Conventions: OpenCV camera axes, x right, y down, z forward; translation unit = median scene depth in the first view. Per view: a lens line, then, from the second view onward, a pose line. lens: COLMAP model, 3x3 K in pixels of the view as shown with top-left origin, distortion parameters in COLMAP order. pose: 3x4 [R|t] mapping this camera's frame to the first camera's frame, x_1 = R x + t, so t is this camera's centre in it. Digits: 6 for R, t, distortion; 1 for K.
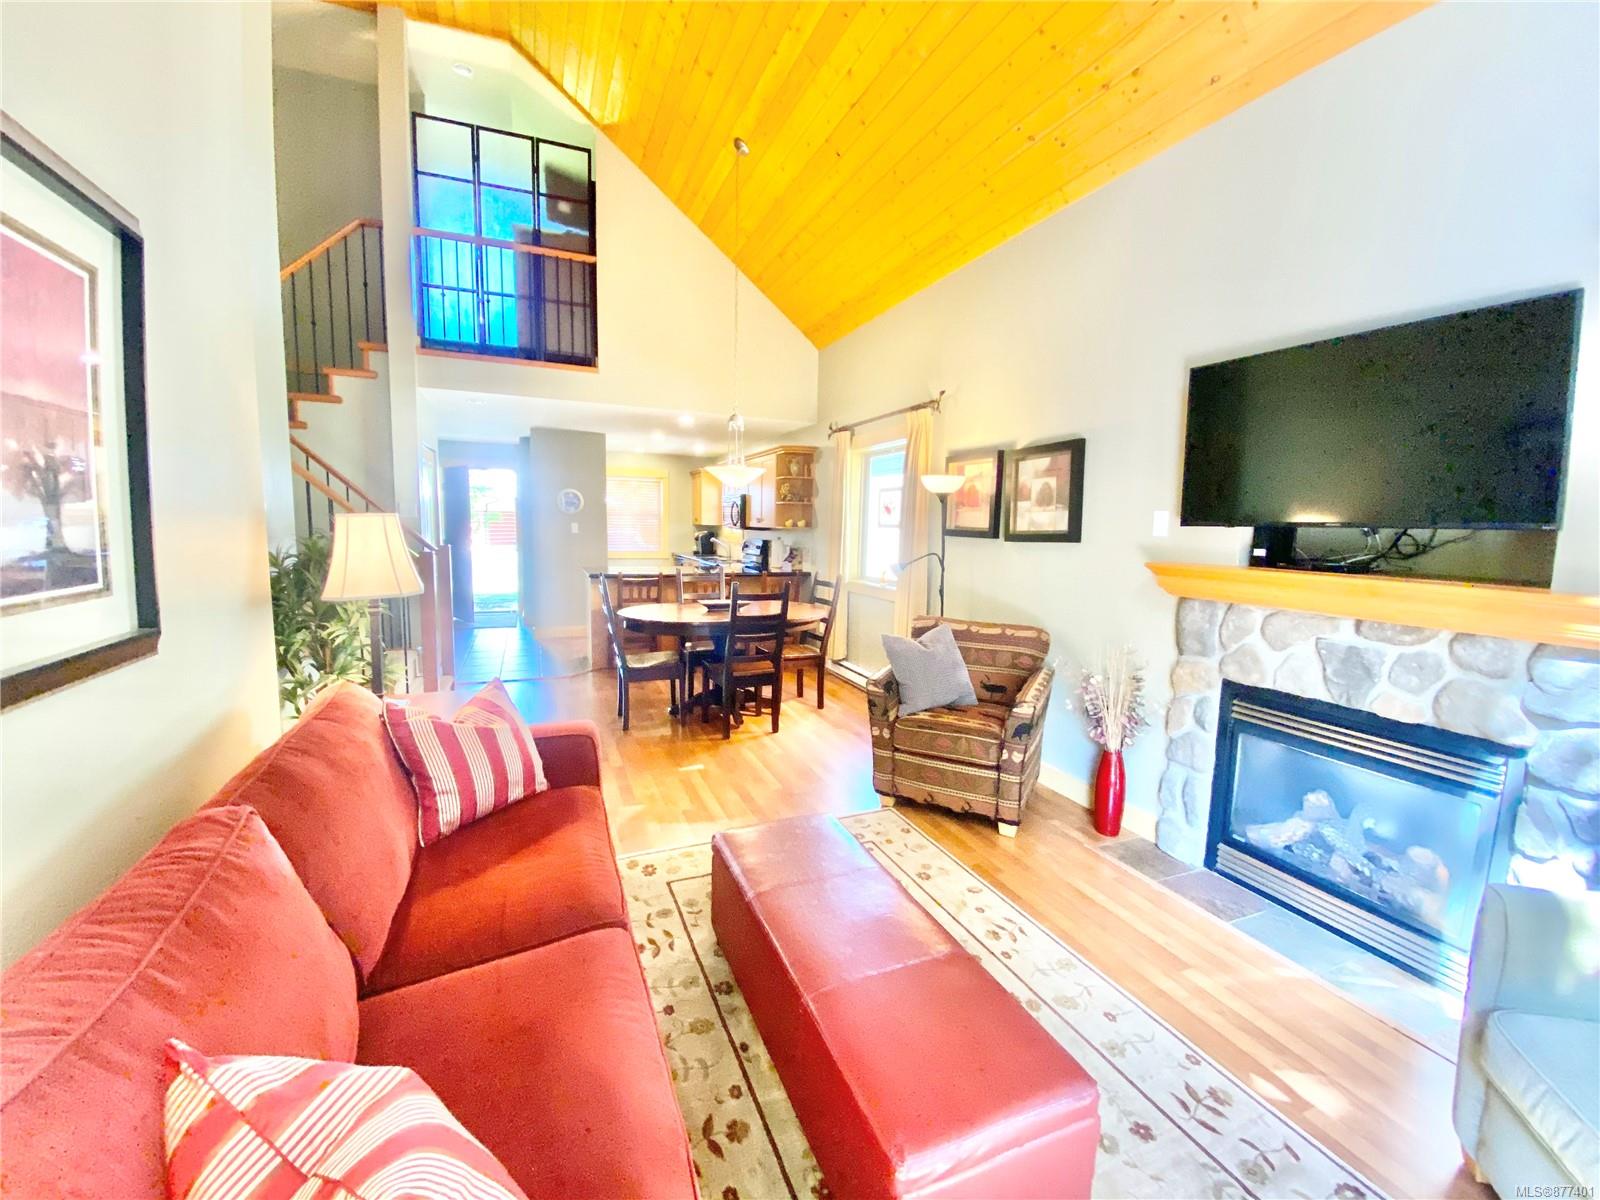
lens RADIAL K [[650.6, 0, 800.8], [0, 650.6, 596.6], [0, 0, 1]] dist [-0.023985, -0.000738]
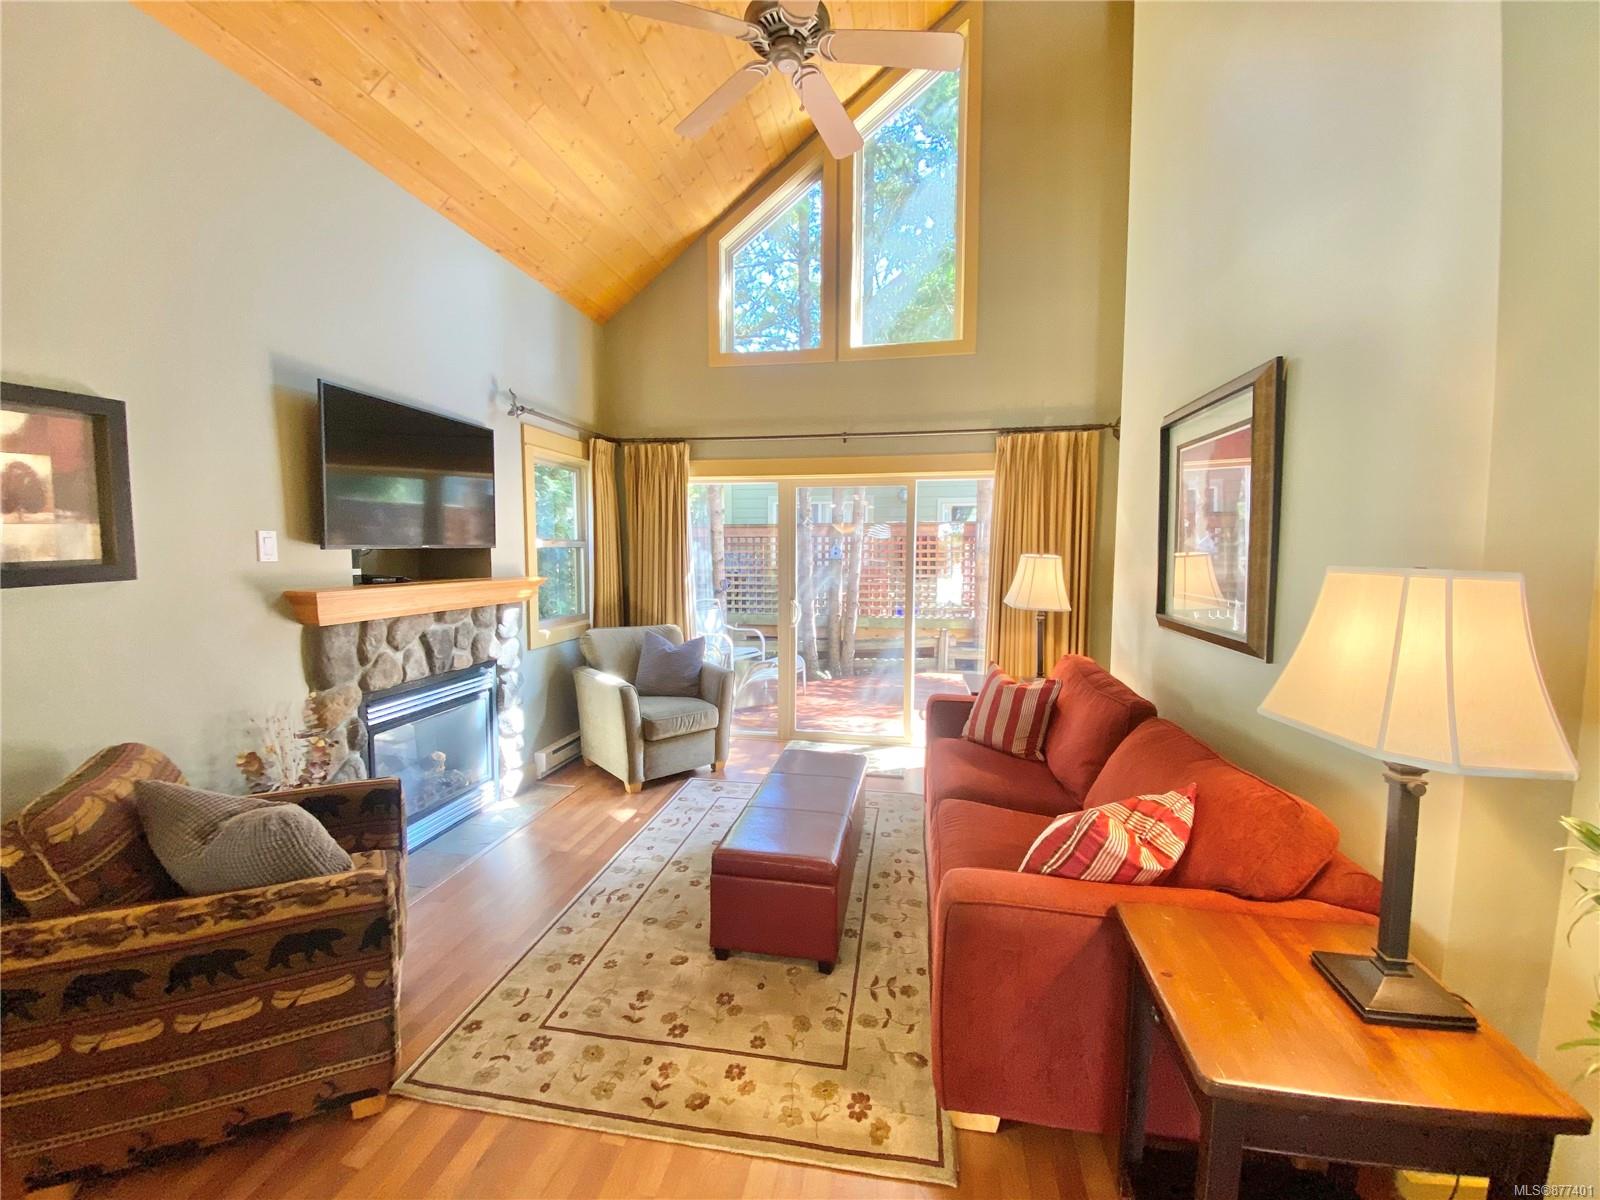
lens RADIAL K [[650.6, 0, 802.9], [0, 650.6, 586.0], [0, 0, 1]] dist [-0.023985, -0.000738]
pose [[-0.846525, -0.049906, 0.530005, -0.554589], [0.041811, 0.986288, 0.159650, -0.205279], [-0.530705, 0.157308, -0.832830, 1.651060]]
